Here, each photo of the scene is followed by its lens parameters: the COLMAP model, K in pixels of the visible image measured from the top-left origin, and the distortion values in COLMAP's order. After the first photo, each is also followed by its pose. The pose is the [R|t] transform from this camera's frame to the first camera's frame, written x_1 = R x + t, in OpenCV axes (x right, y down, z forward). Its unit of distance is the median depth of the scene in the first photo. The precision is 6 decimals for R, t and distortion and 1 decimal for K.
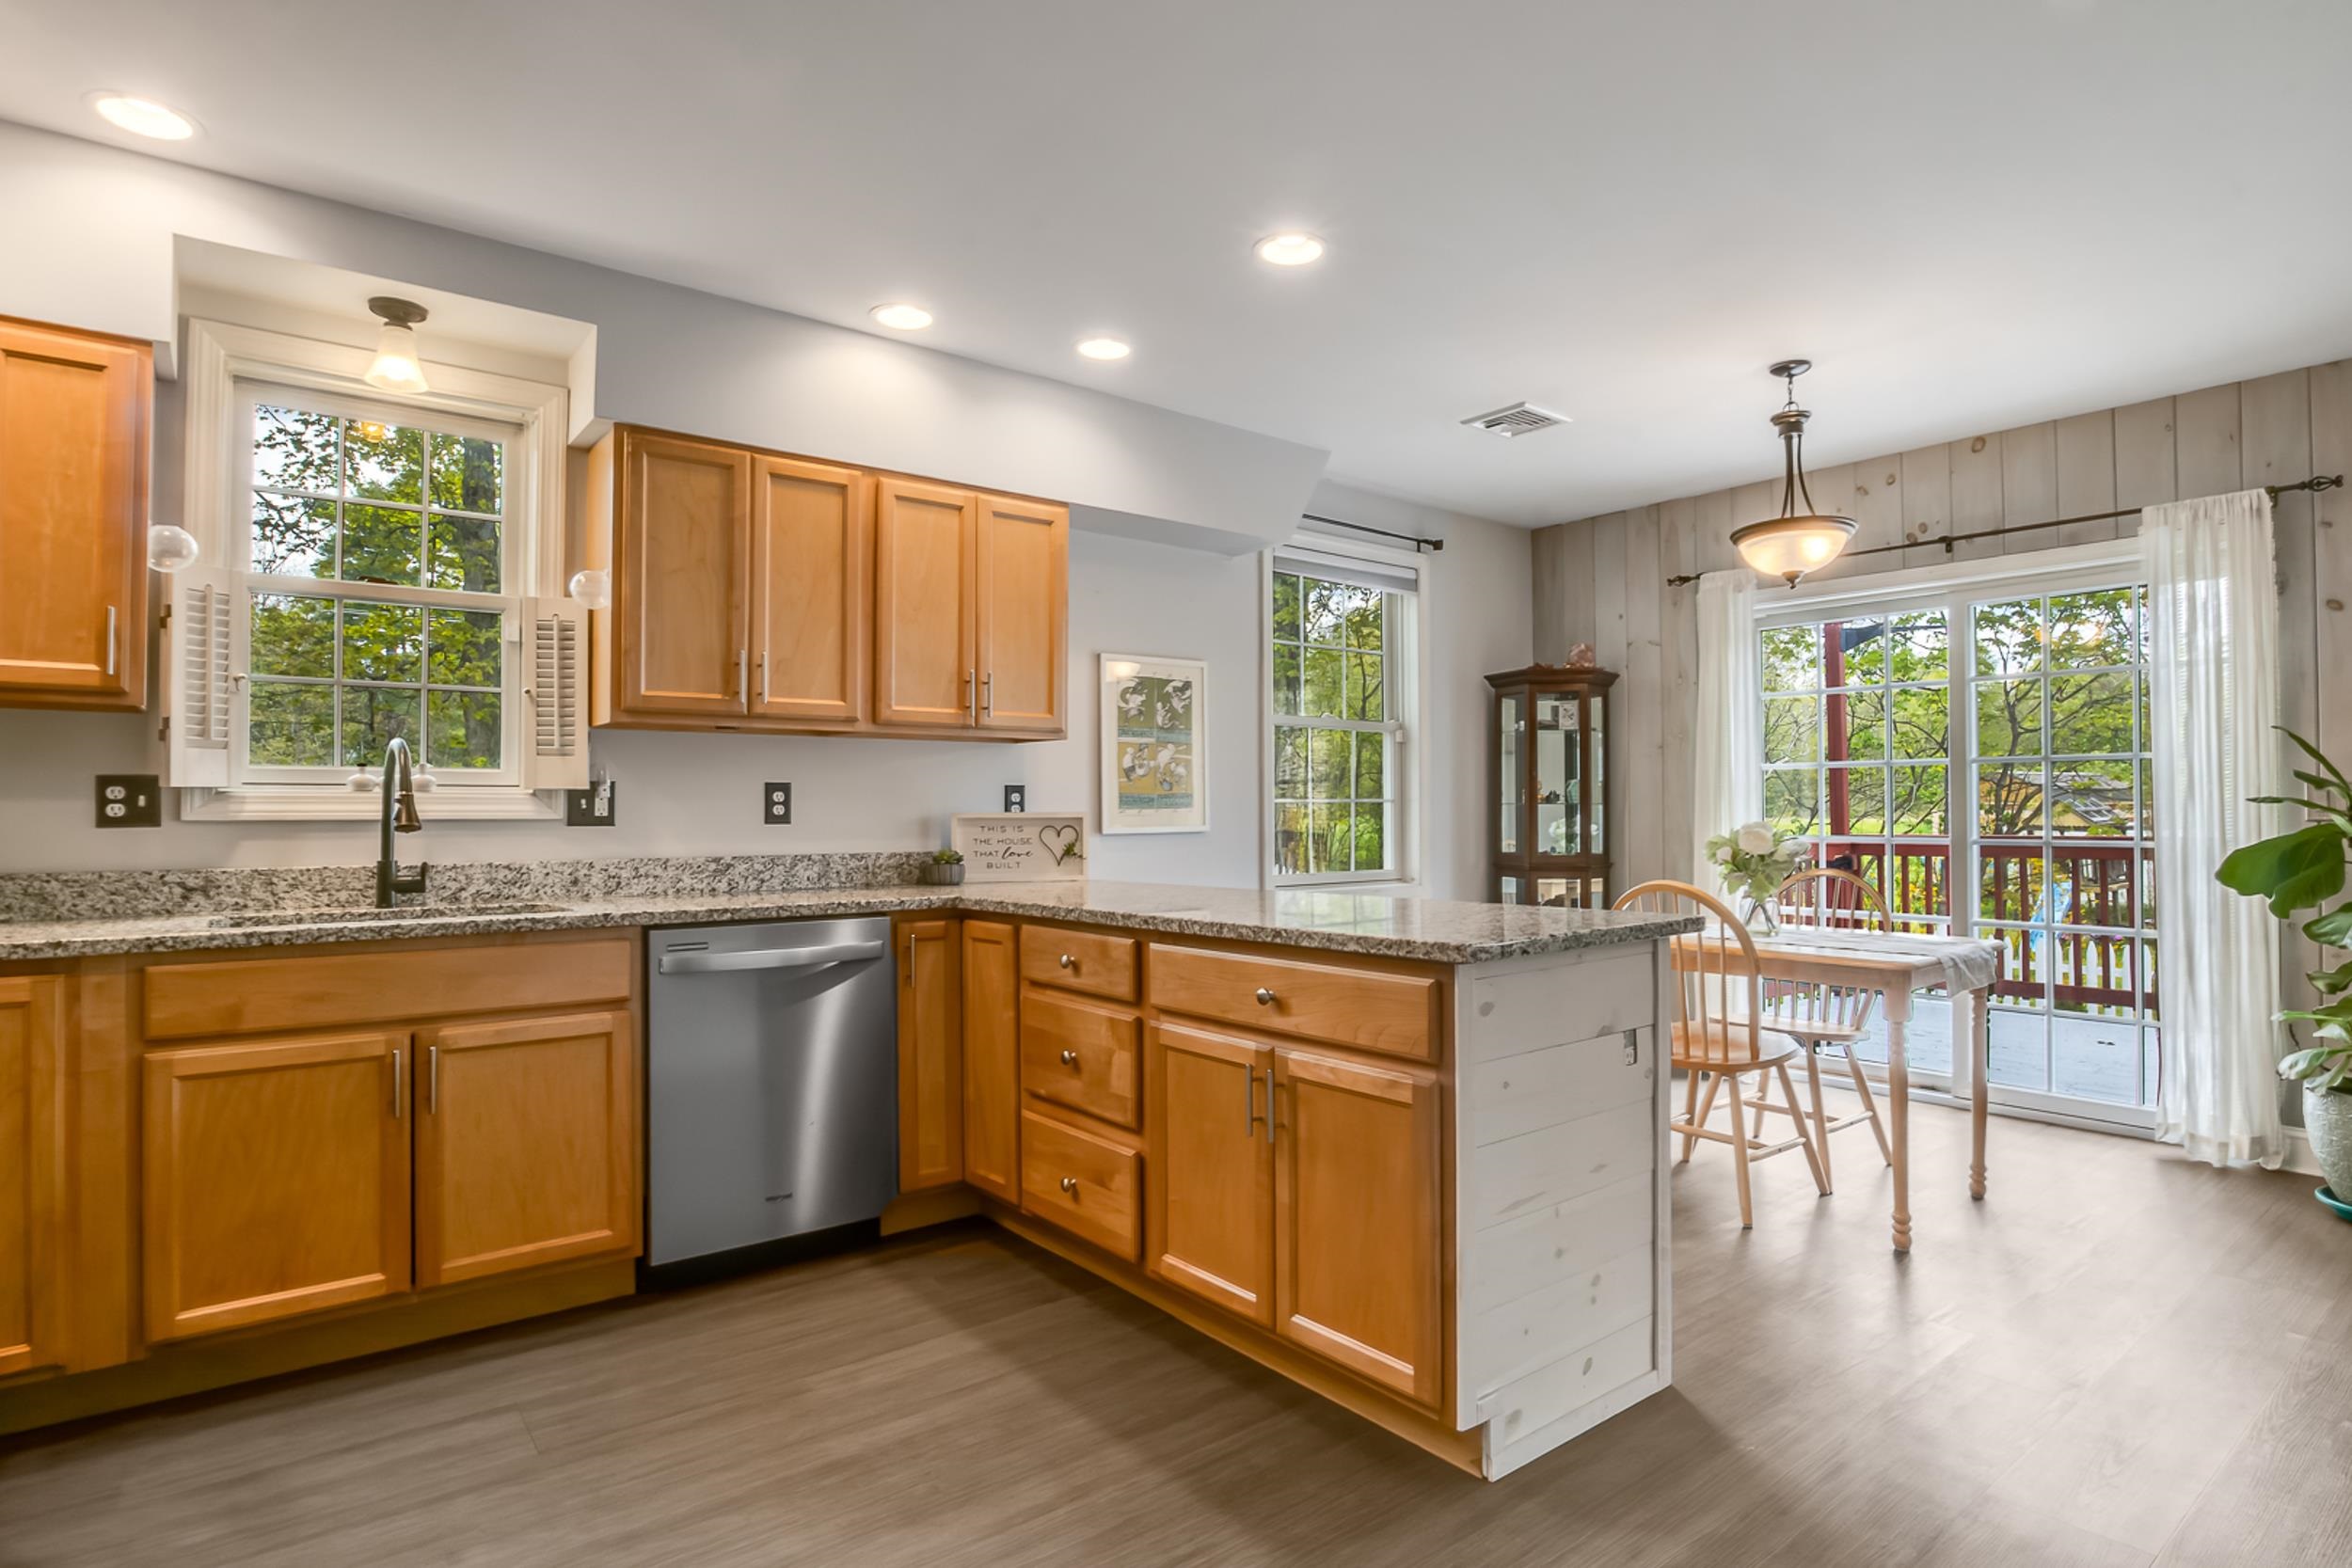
lens RADIAL K [[1218.8, 0, 1188.3], [0, 1218.8, 786.8], [0, 0, 1]] dist [-0.027650, 0.004396]
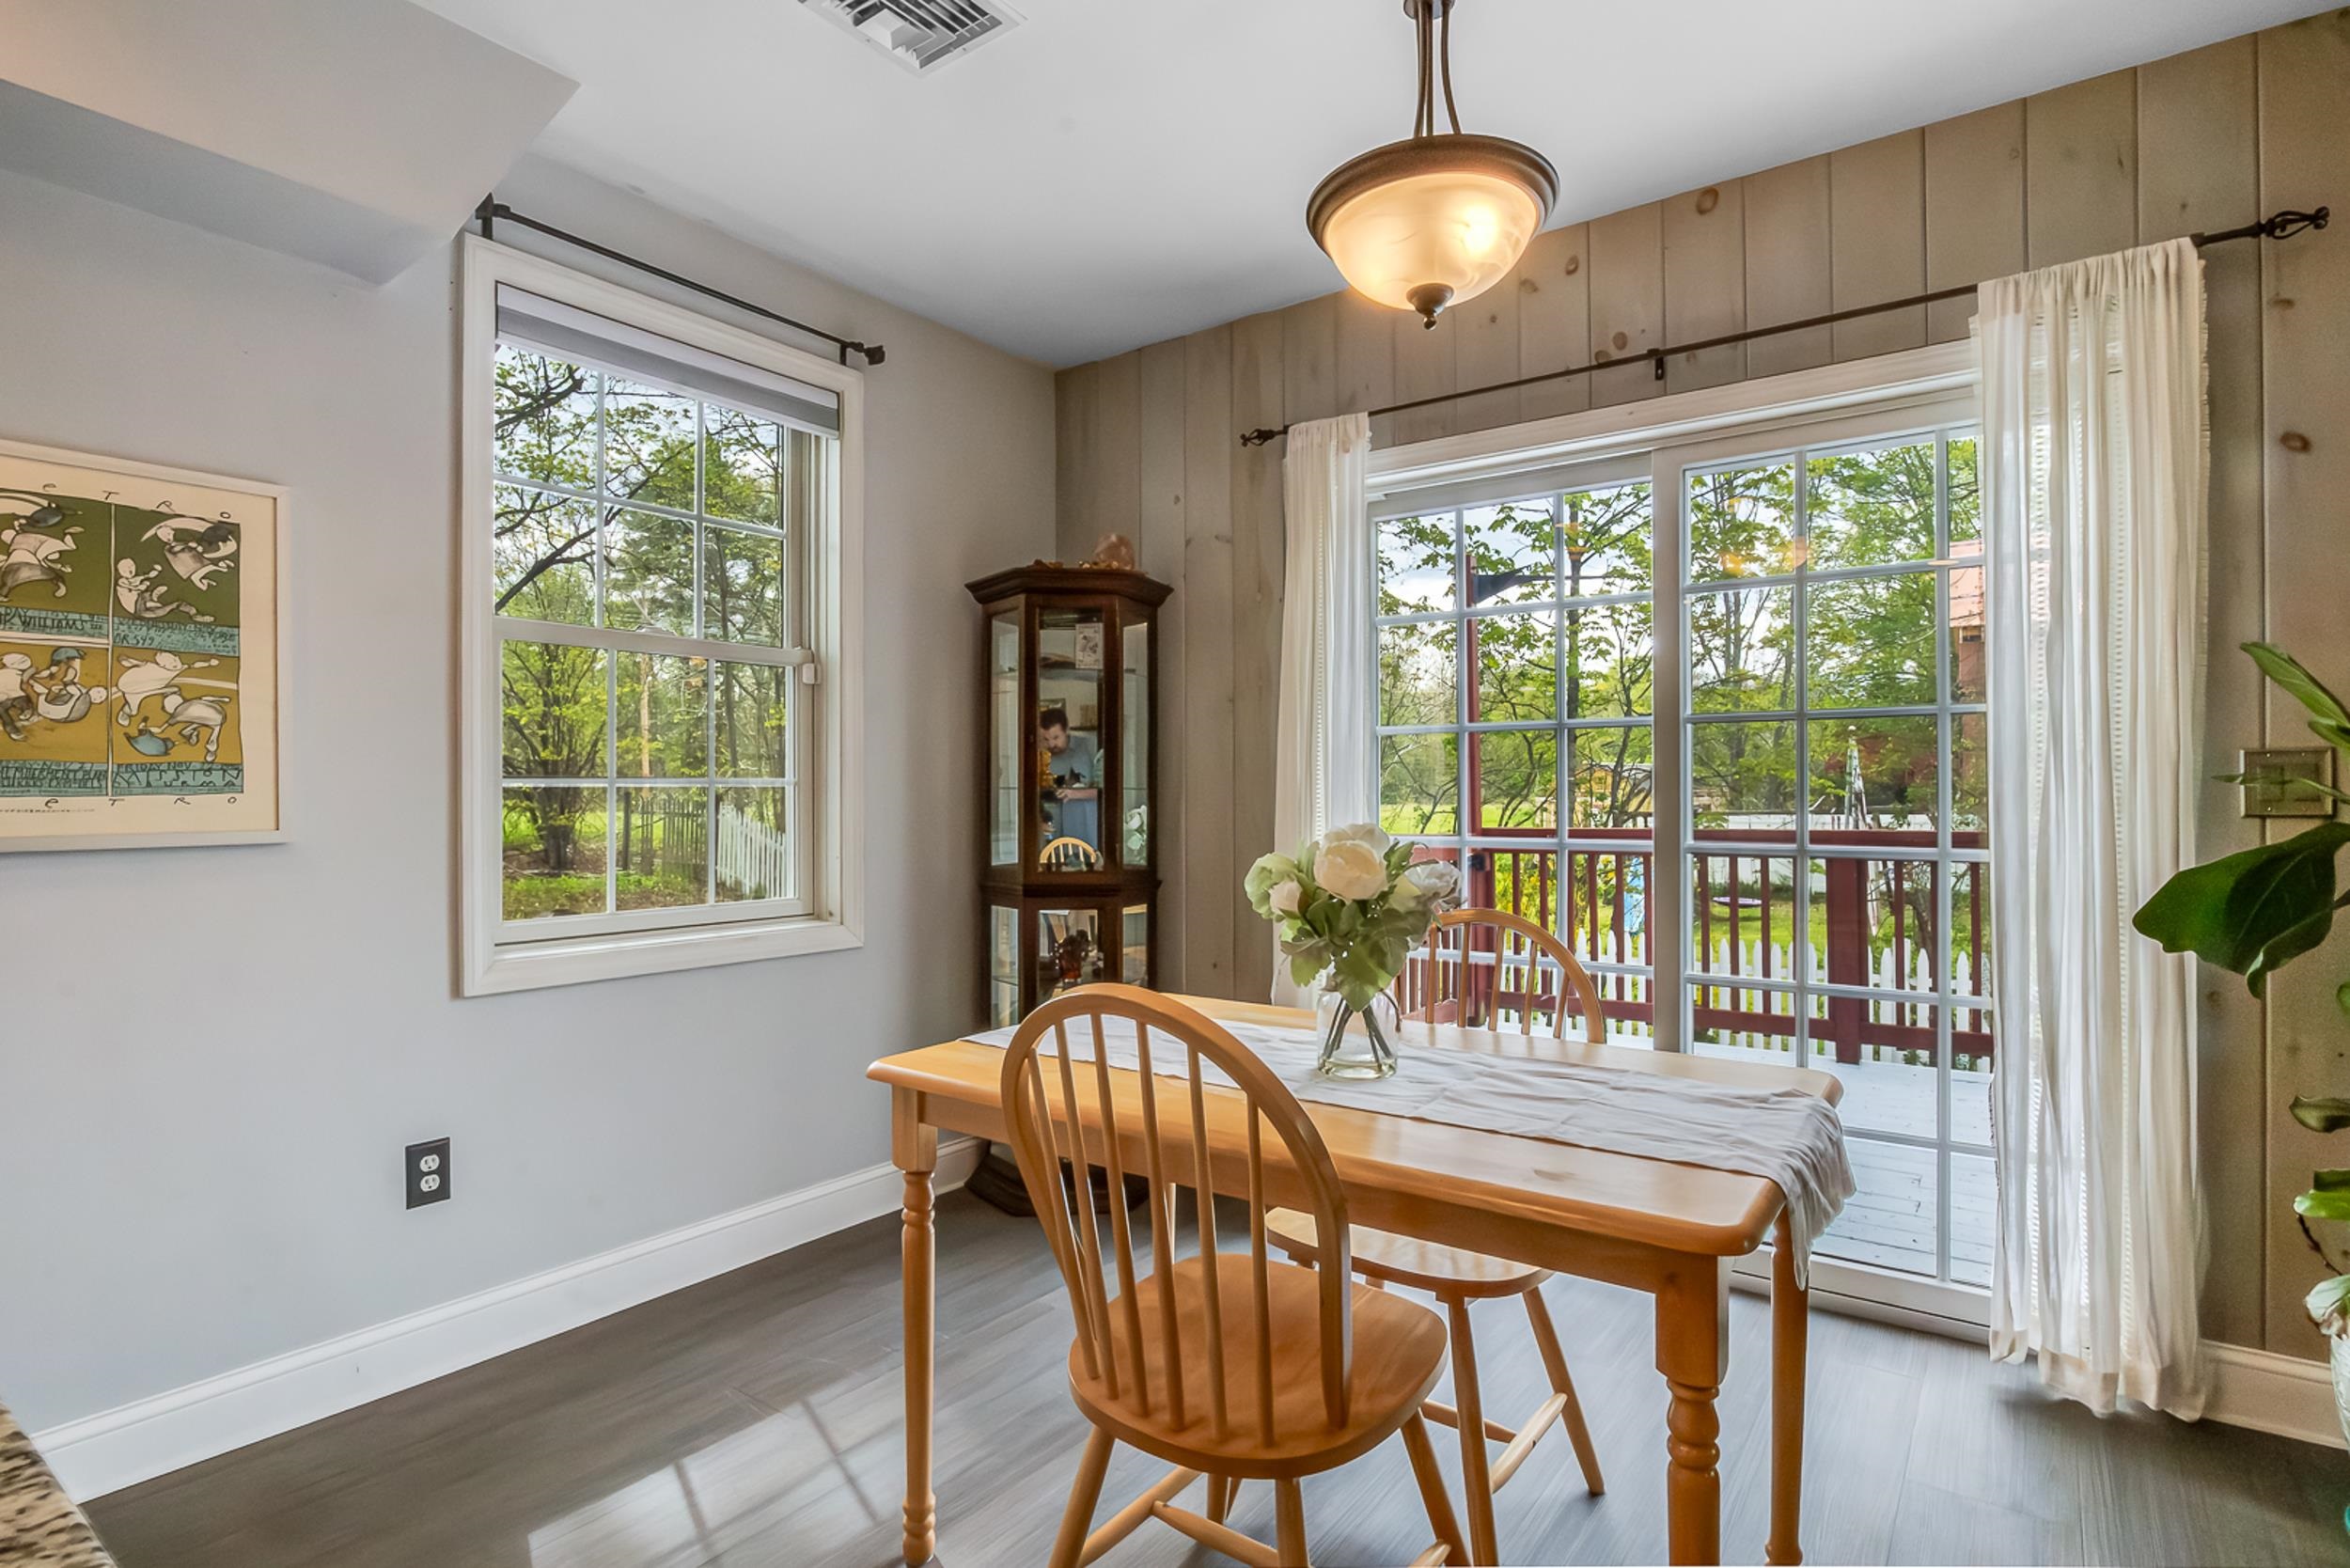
lens RADIAL K [[1193.4, 0, 1175.7], [0, 1193.4, 790.3], [0, 0, 1]] dist [-0.015269, 0.003708]
pose [[0.964763, 0.000438, 0.263122, 0.287225], [-0.003731, 0.999921, 0.012017, 0.011010], [-0.263096, -0.012575, 0.964688, 0.587101]]
